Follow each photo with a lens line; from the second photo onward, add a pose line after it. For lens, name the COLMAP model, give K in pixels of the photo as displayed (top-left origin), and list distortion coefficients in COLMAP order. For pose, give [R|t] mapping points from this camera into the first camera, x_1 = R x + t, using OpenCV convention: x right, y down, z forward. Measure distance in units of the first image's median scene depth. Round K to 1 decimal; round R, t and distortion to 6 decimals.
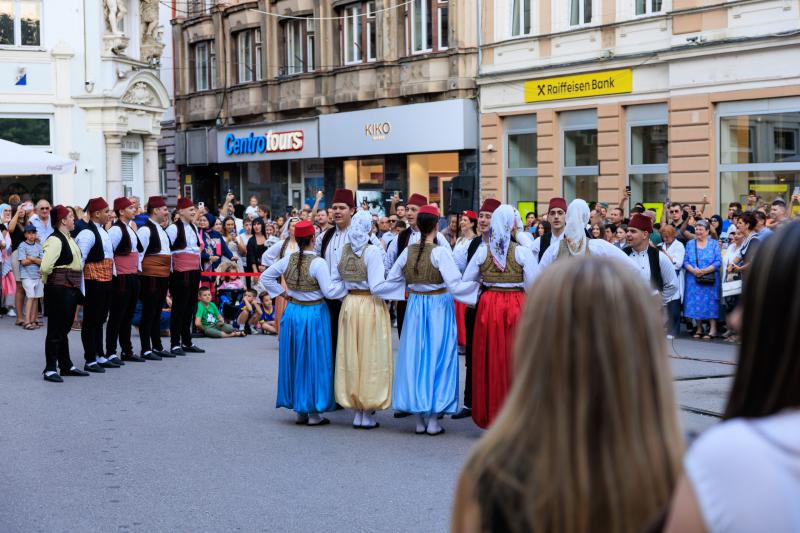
lens RADIAL K [[1263.5, 0, 400.0], [0, 1263.5, 266.5], [0, 0, 1]] dist [-0.011559, -0.032577]
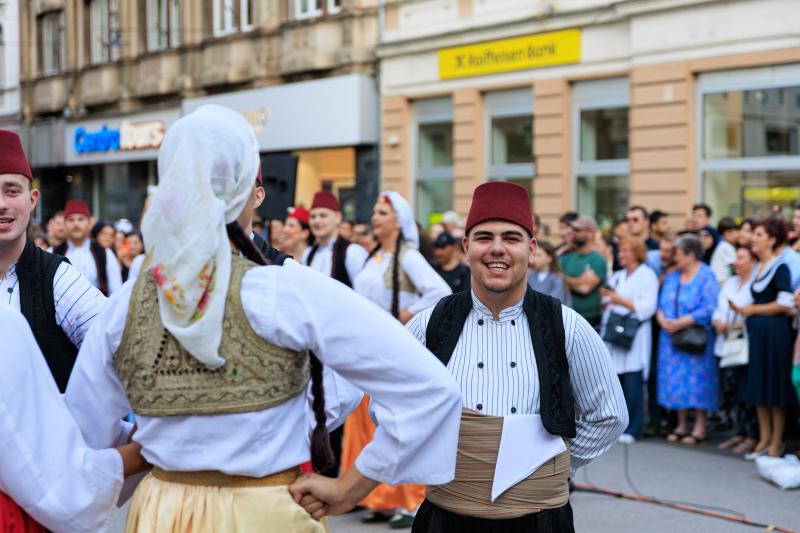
lens RADIAL K [[1376.3, 0, 400.0], [0, 1376.3, 266.5], [0, 0, 1]] dist [-0.007485, -0.043910]
pose [[0.999178, 0.008503, 0.039639, 0.042649], [-0.007741, 0.999783, -0.019332, -0.004298], [-0.039795, 0.019009, 0.999027, 0.187107]]
